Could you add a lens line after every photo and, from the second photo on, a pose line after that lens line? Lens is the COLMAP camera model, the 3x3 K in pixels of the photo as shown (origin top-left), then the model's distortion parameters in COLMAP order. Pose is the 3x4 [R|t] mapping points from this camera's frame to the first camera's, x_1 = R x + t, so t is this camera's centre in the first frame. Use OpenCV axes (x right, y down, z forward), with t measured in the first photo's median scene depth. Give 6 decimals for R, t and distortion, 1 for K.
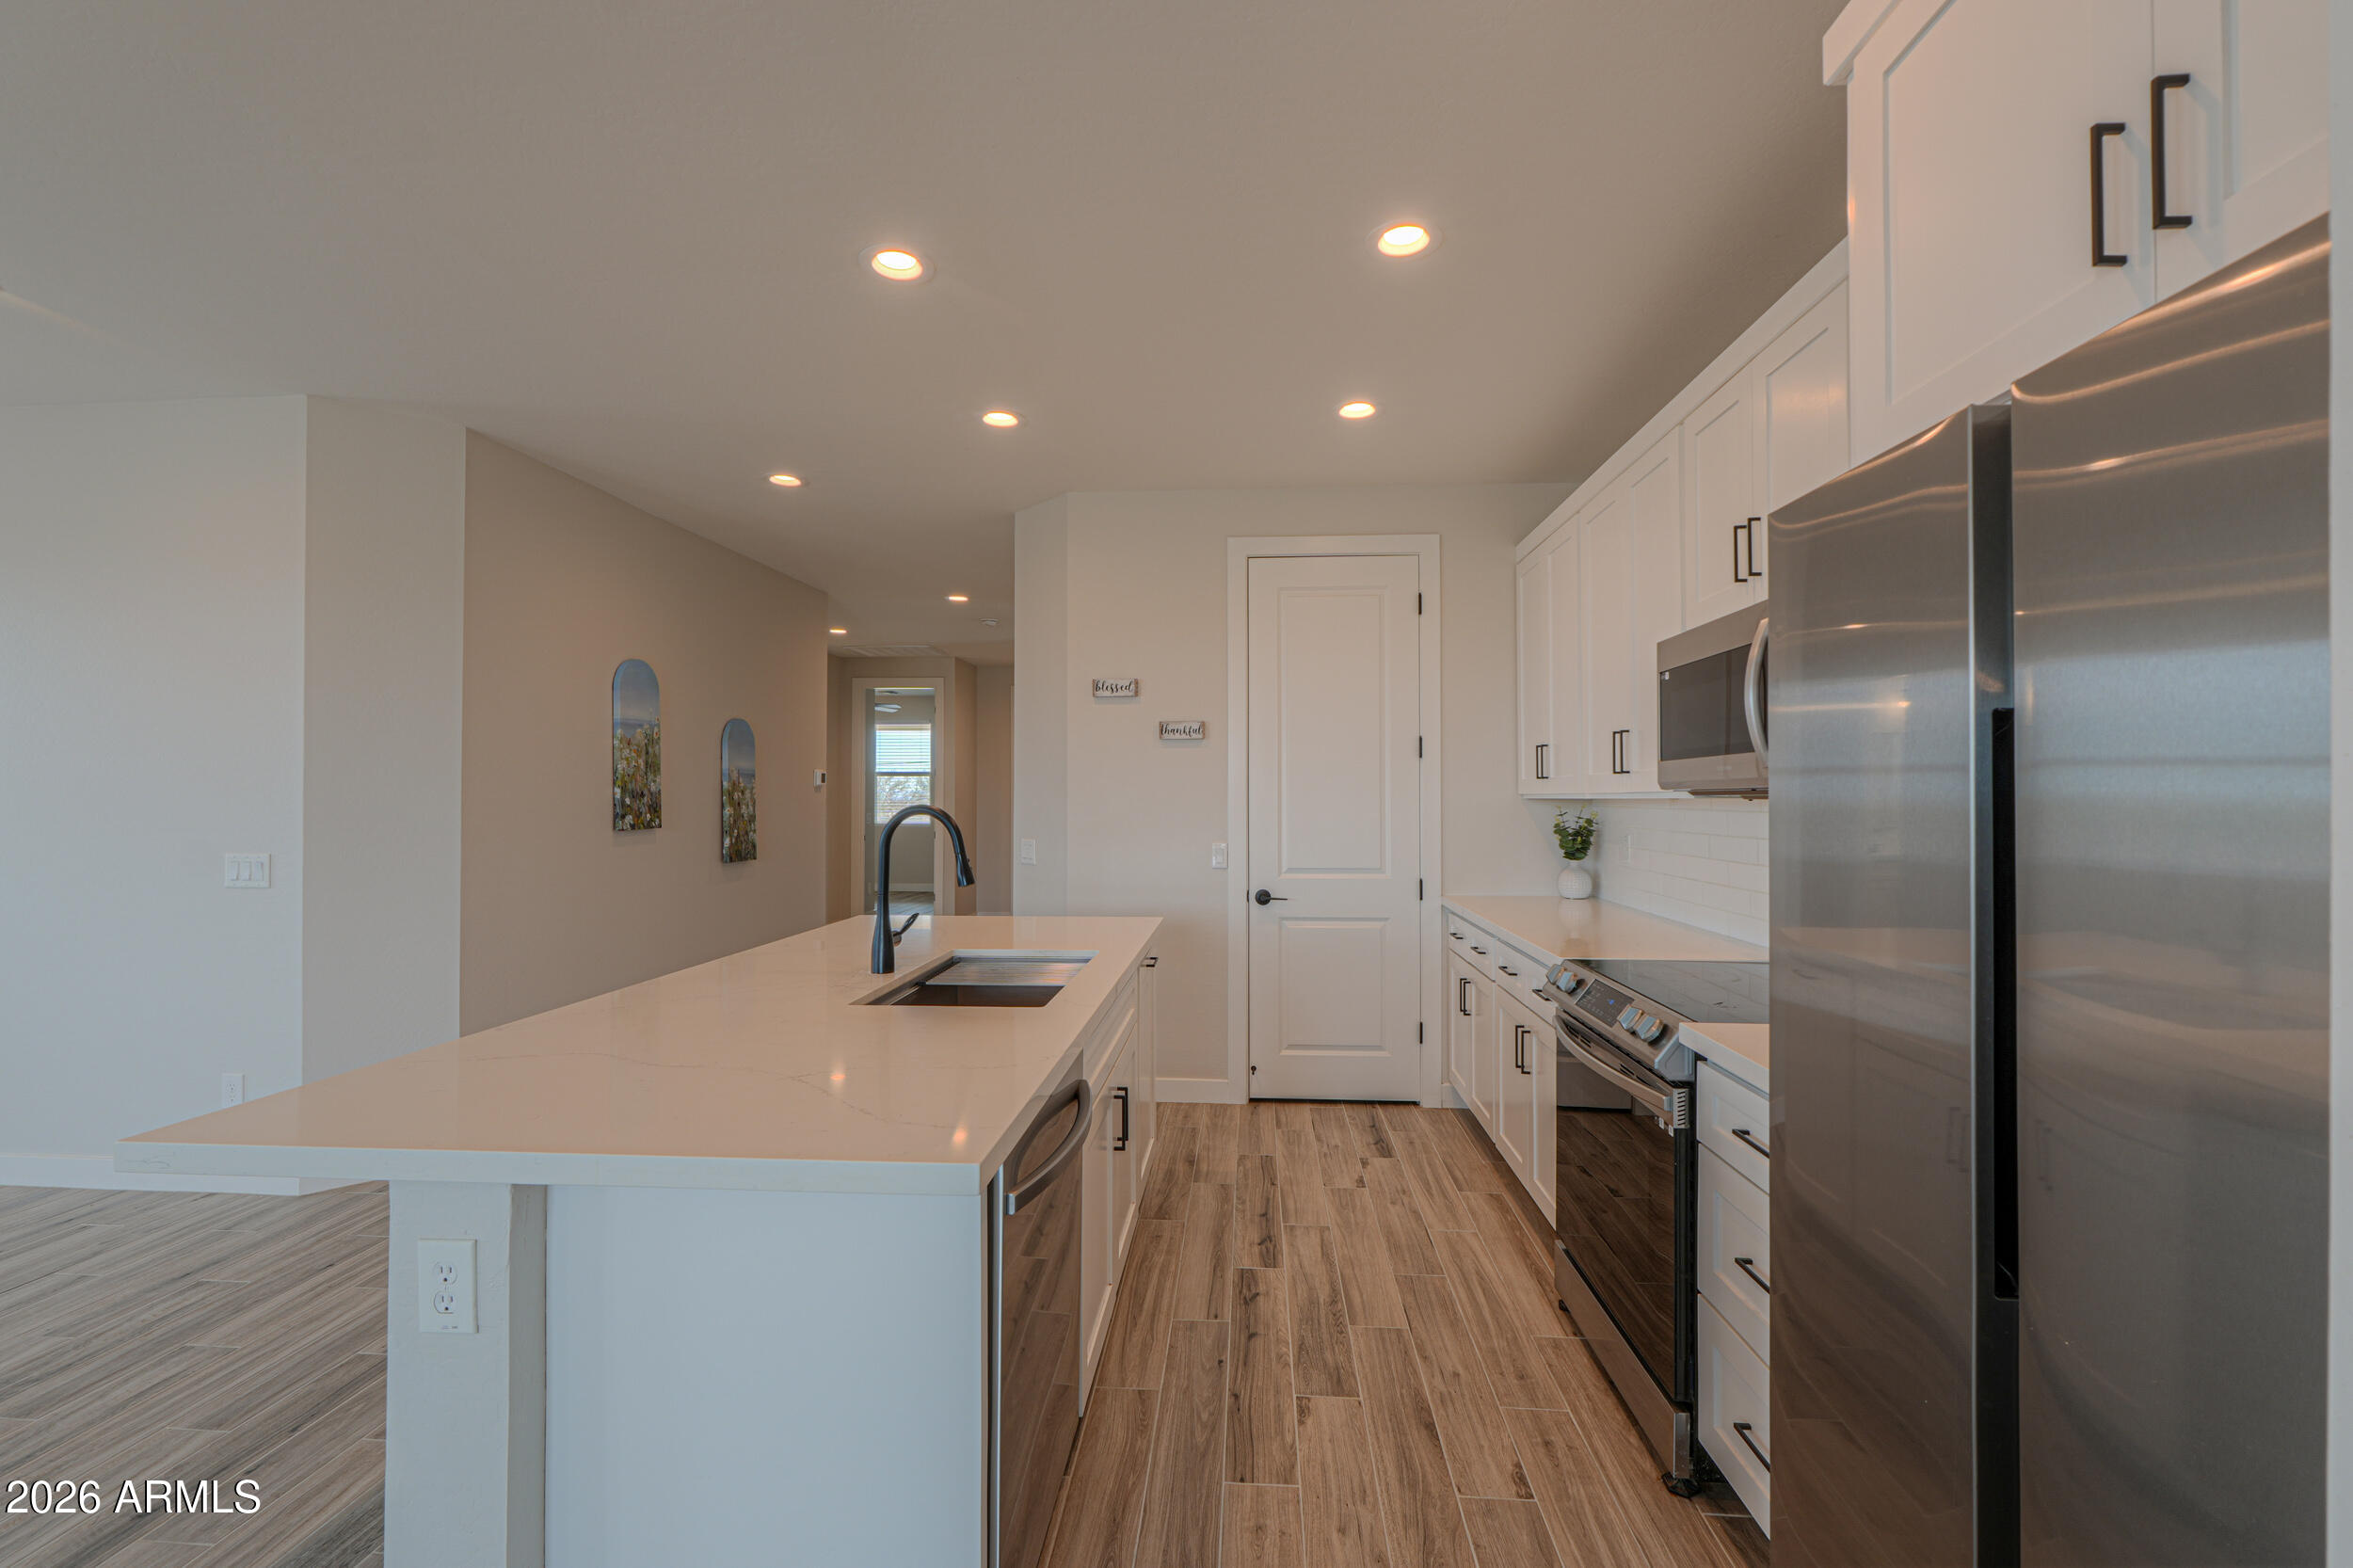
lens RADIAL K [[987.2, 0, 1178.5], [0, 987.2, 778.6], [0, 0, 1]] dist [-0.005136, 0.001152]
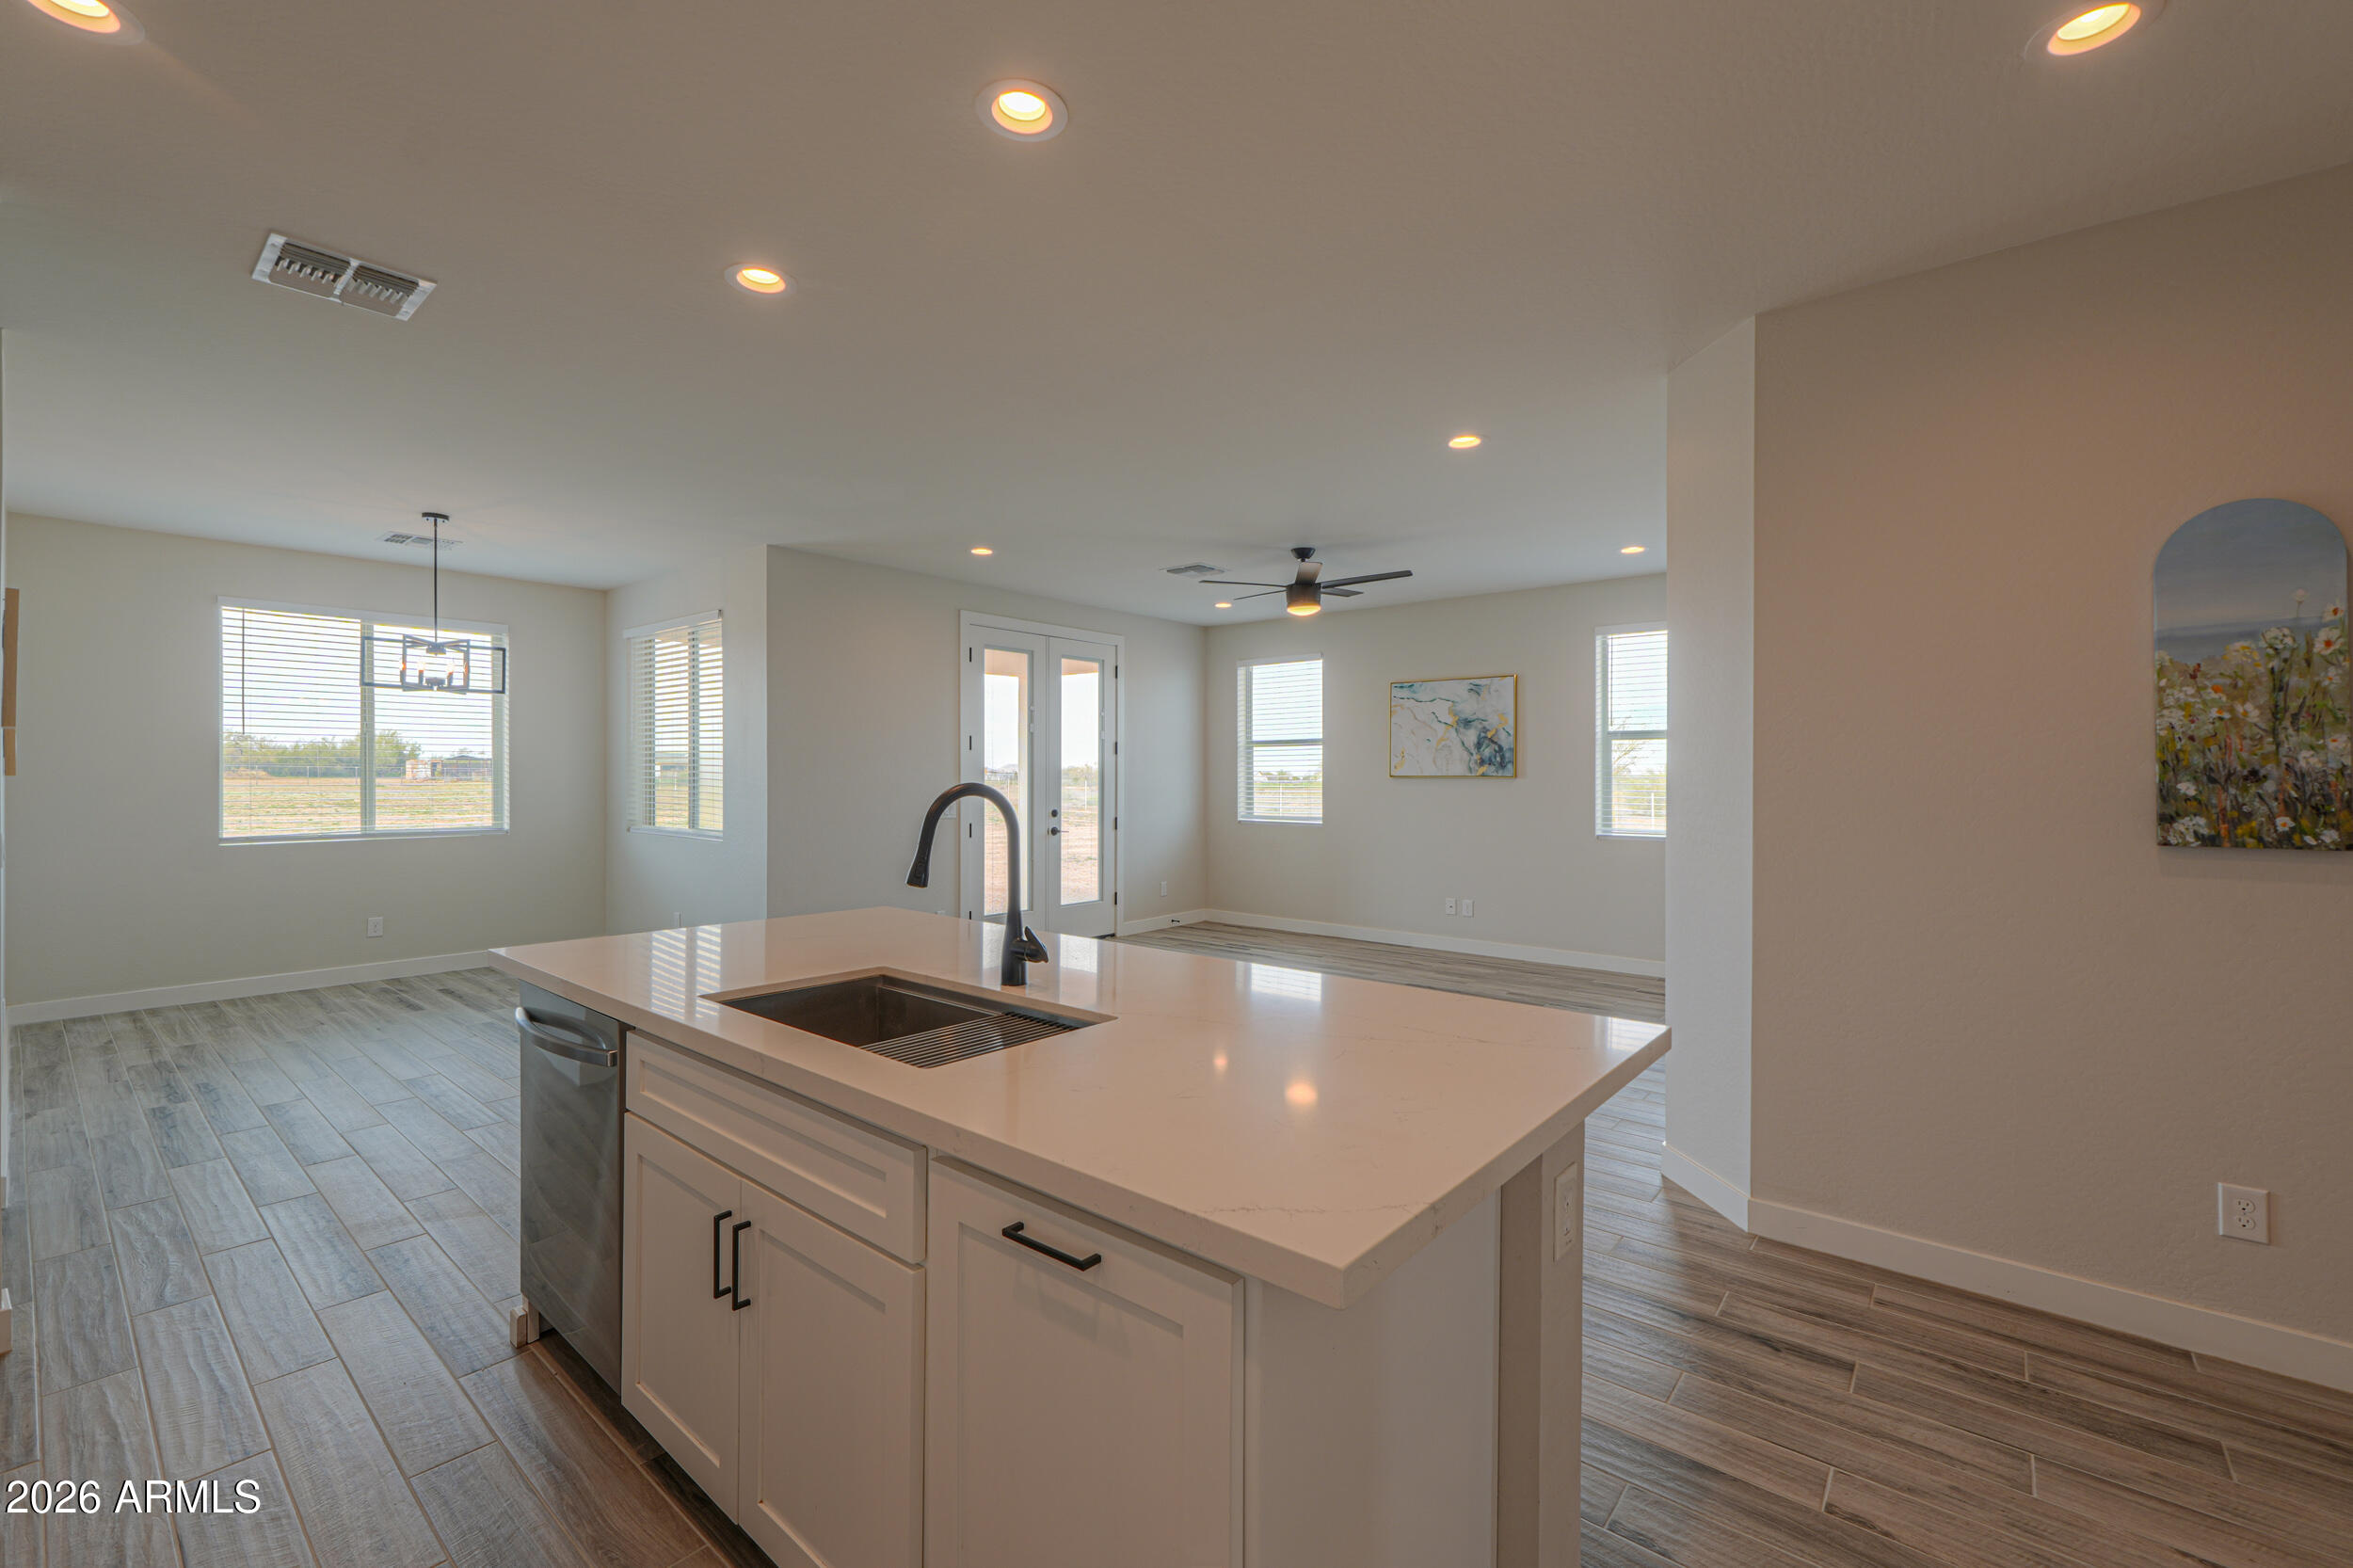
lens RADIAL K [[987.2, 0, 1156.1], [0, 987.2, 769.6], [0, 0, 1]] dist [-0.005136, 0.001152]
pose [[-0.586957, -0.007201, -0.809586, 0.174375], [0.008819, 0.999844, -0.015287, 0.016522], [0.809570, -0.016112, -0.586802, 0.898272]]
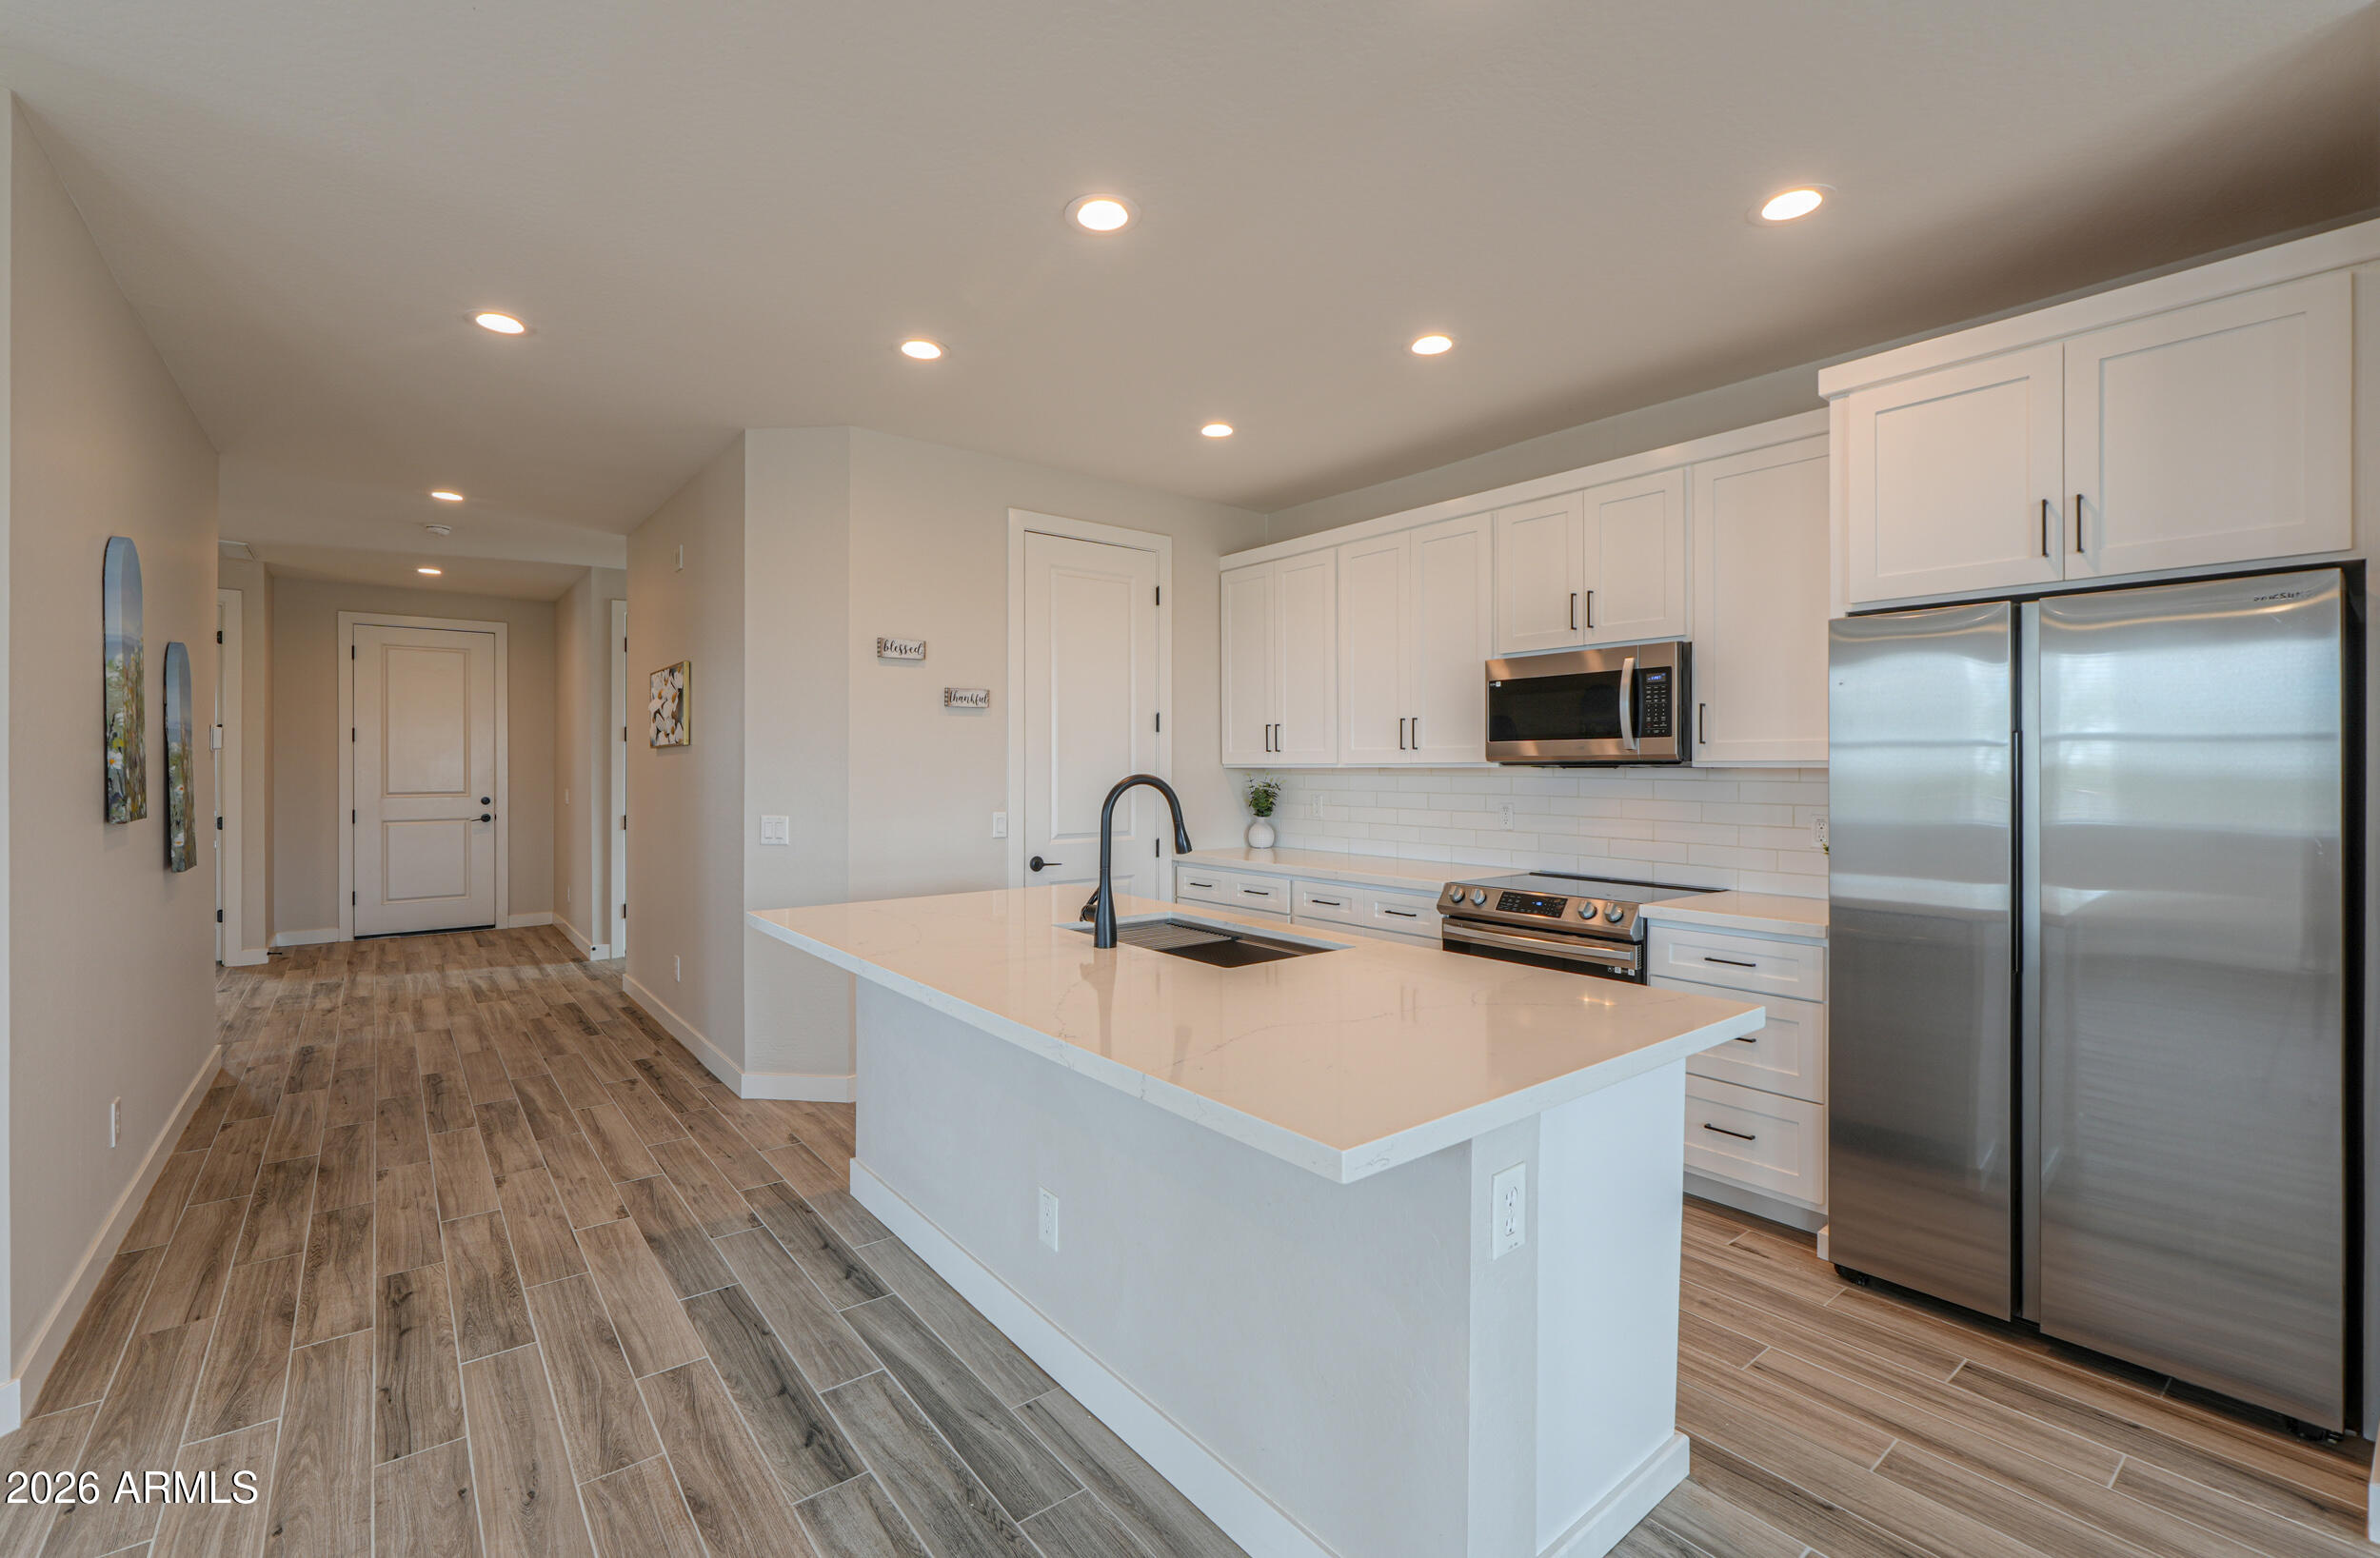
lens RADIAL K [[1014.0, 0, 1160.9], [0, 1014.0, 767.1], [0, 0, 1]] dist [-0.001129, -0.000121]
pose [[0.741994, -0.001007, 0.670406, -0.523570], [-0.011952, 0.999820, 0.014730, 0.002361], [-0.670300, -0.018942, 0.741848, 0.125299]]
